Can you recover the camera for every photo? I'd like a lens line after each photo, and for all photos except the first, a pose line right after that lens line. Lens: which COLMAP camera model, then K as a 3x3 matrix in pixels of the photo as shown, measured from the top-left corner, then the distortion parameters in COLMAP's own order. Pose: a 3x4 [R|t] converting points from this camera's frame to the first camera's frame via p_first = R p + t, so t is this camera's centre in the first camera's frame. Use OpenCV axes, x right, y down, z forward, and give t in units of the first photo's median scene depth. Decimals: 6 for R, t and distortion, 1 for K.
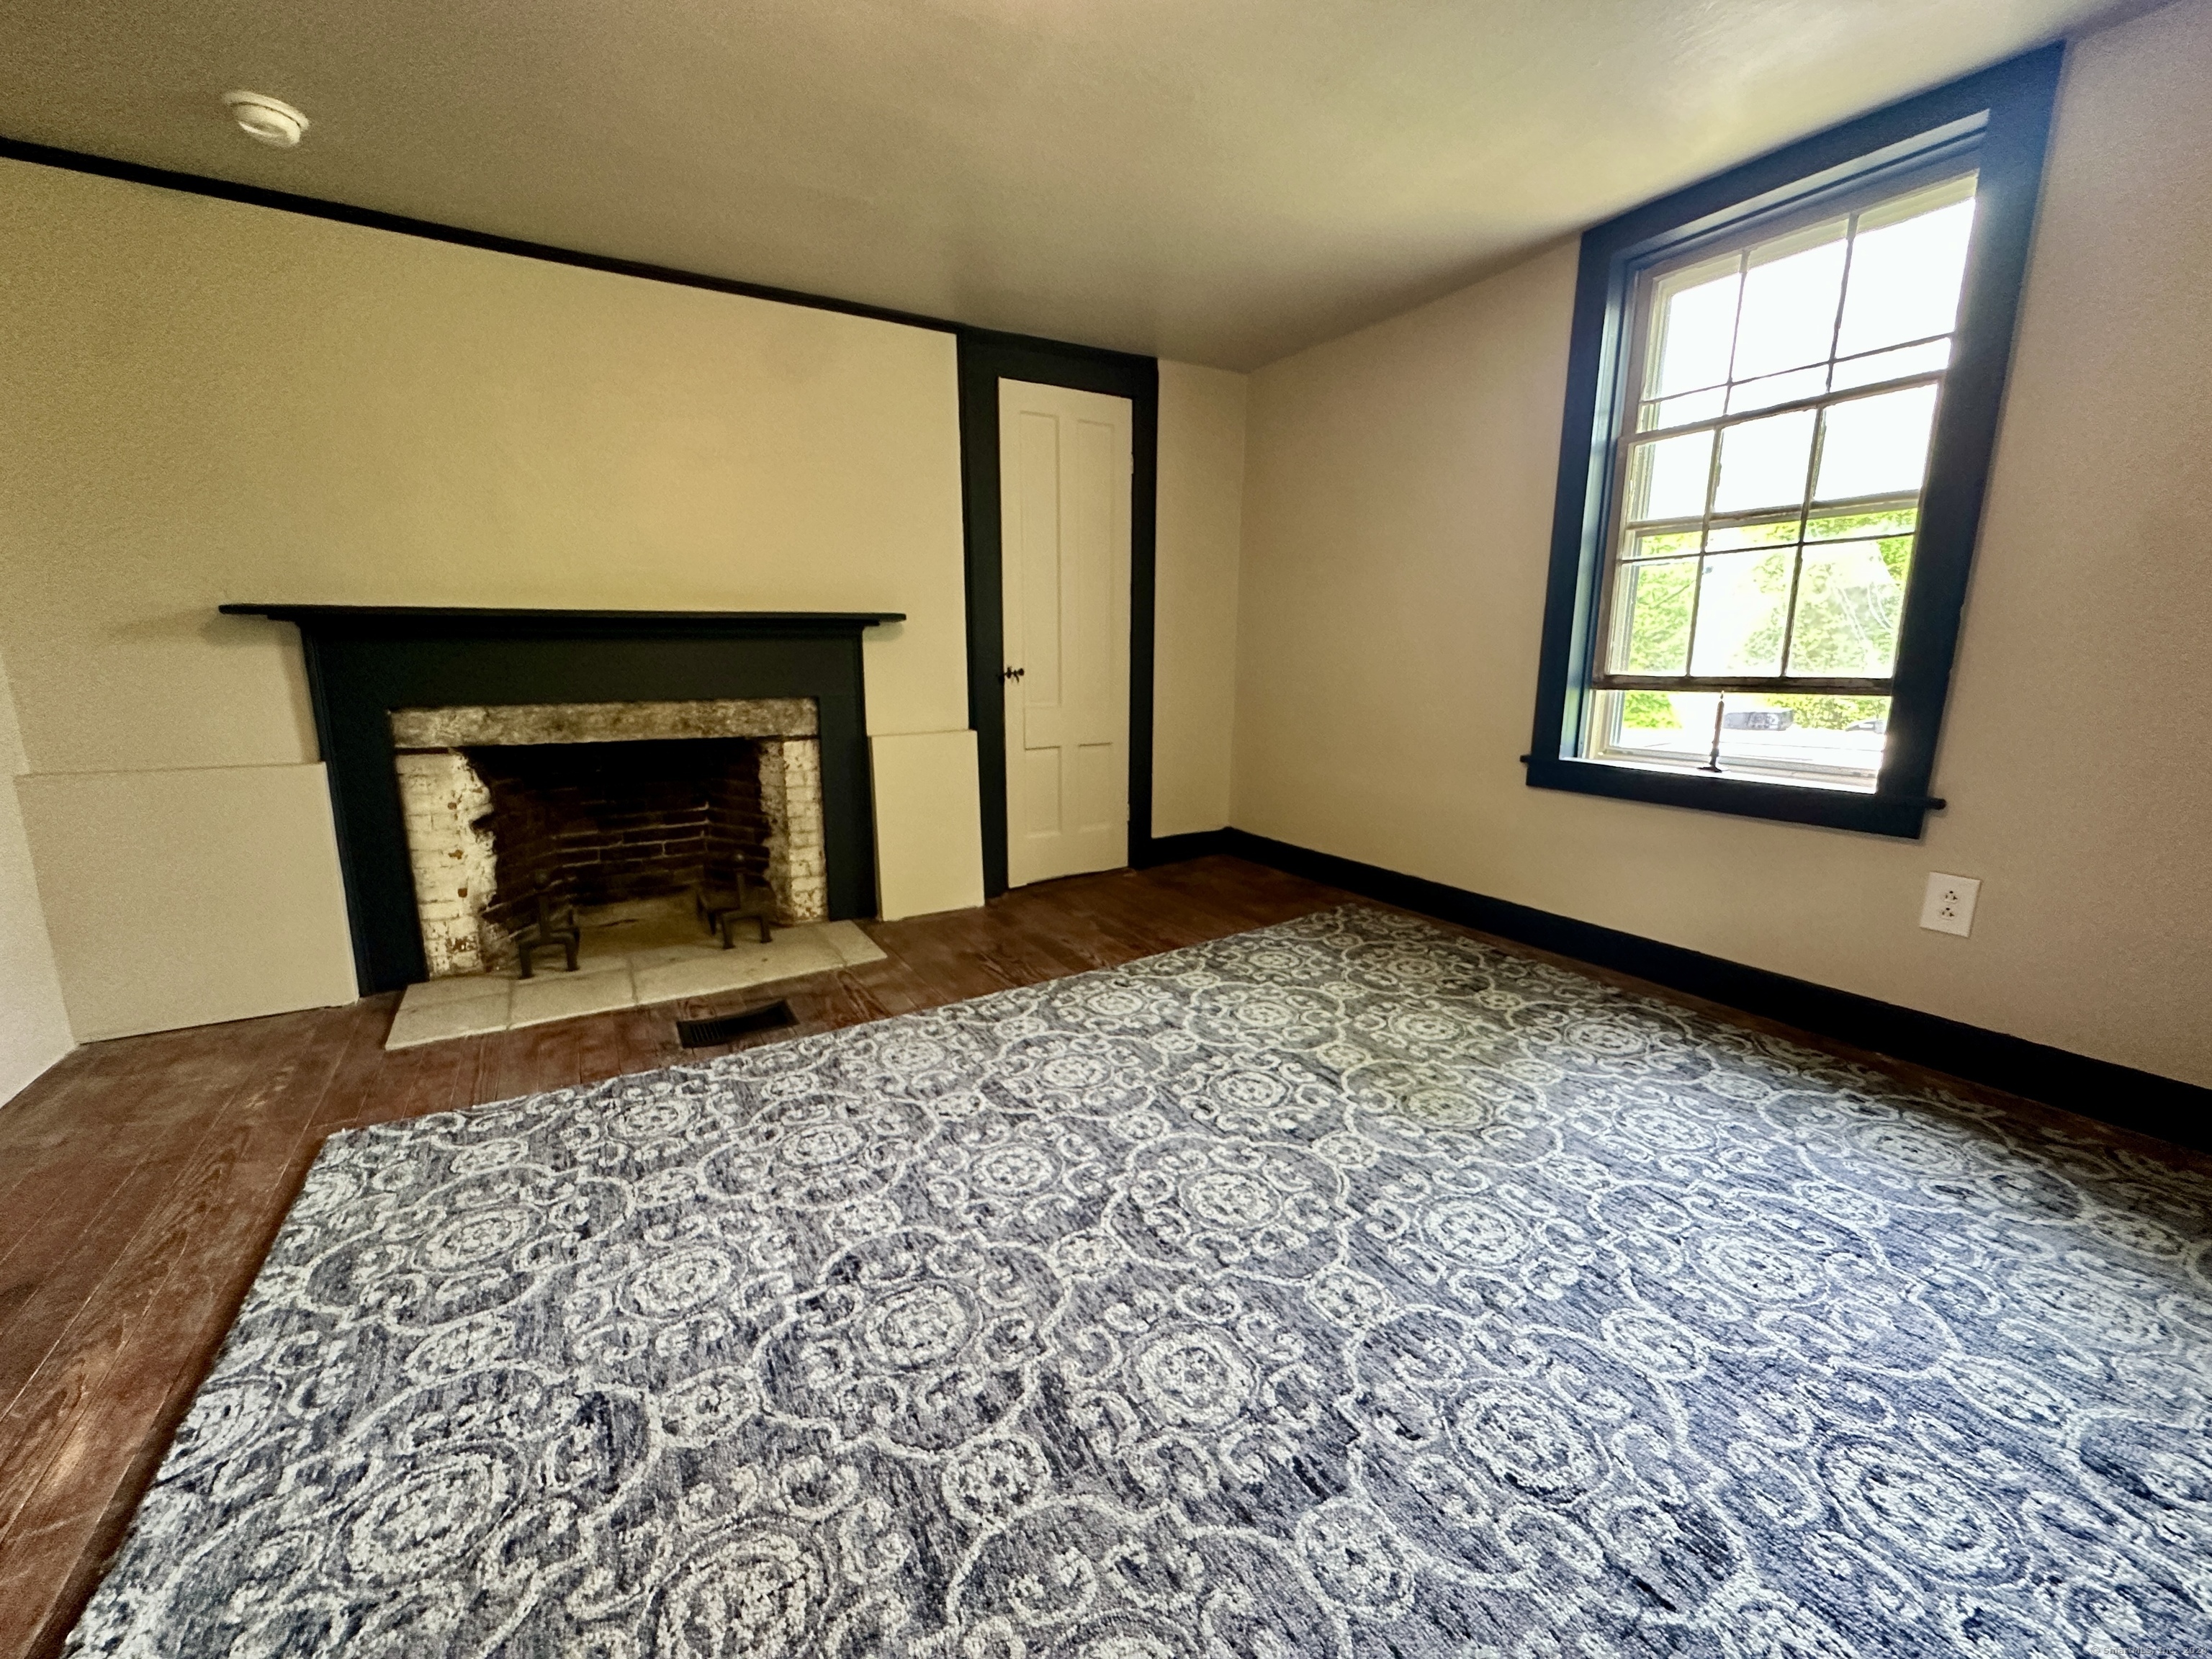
lens RADIAL K [[884.4, 0, 1102.1], [0, 884.4, 821.8], [0, 0, 1]] dist [-0.007838, 0.001305]
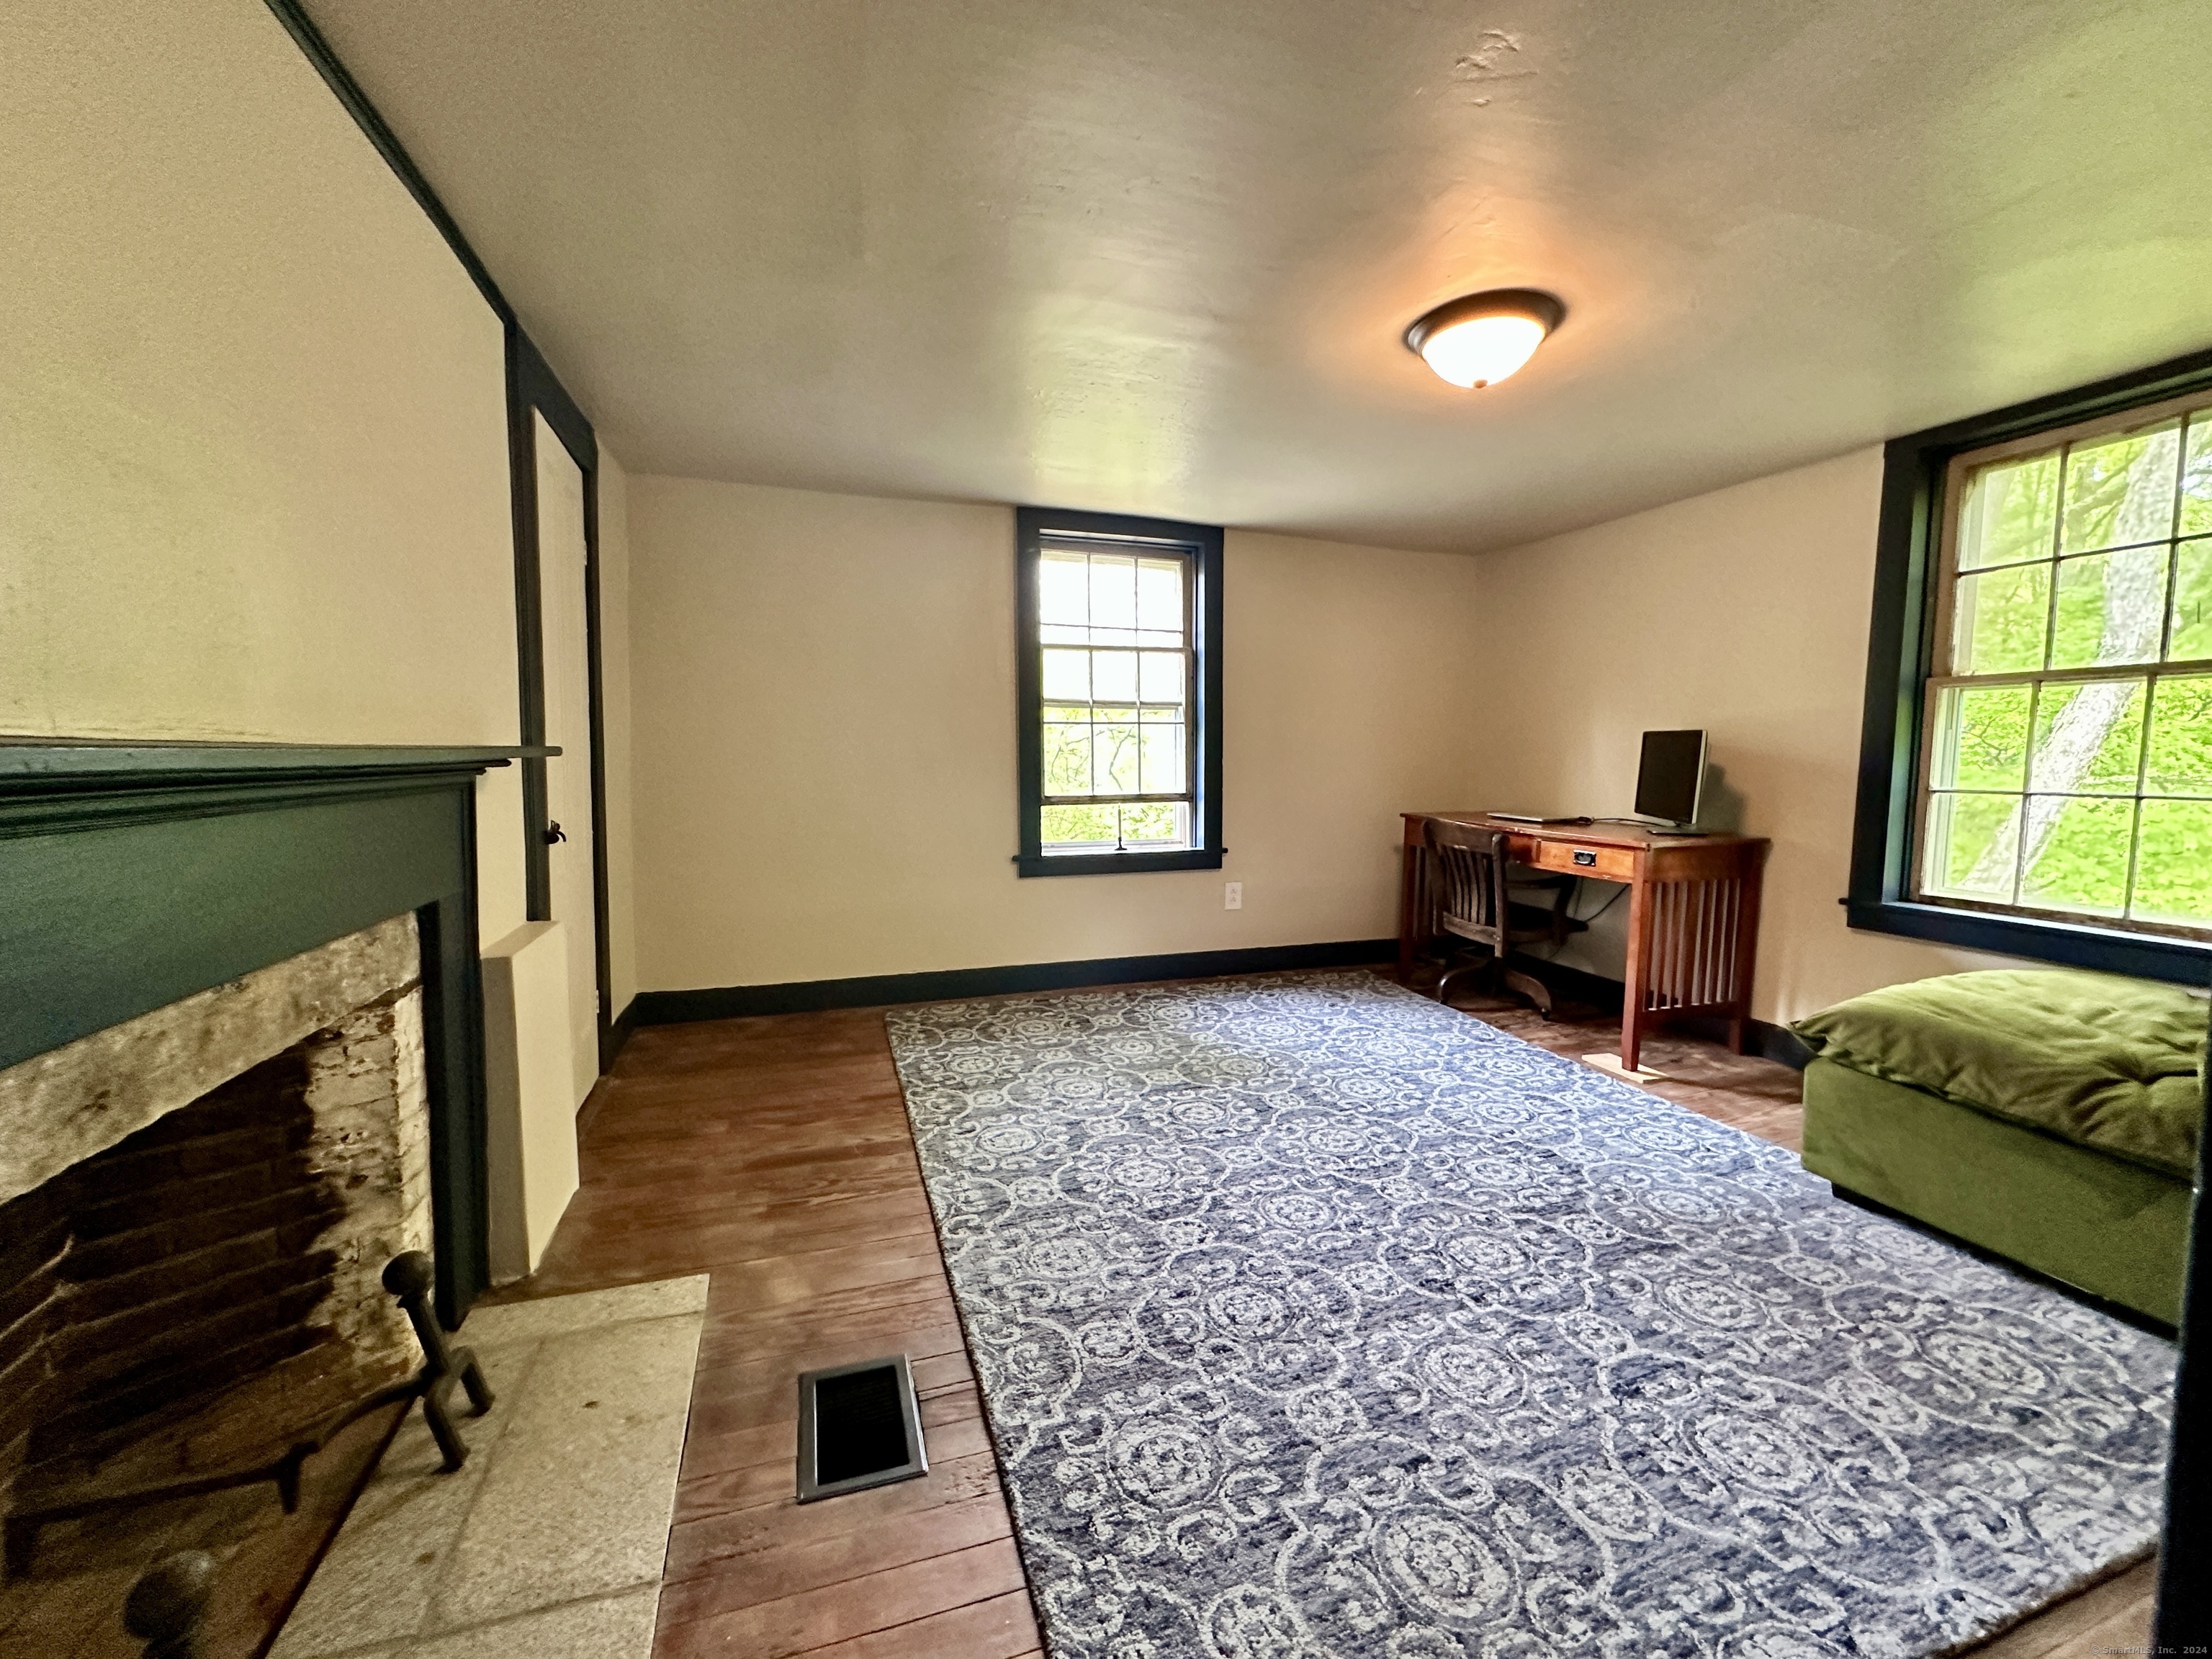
lens RADIAL K [[884.4, 0, 1101.5], [0, 884.4, 826.8], [0, 0, 1]] dist [-0.007838, 0.001305]
pose [[0.210795, -0.077938, 0.974418, -1.368482], [0.182597, 0.982411, 0.039076, -0.246432], [-0.960325, 0.169689, 0.221318, 0.923390]]
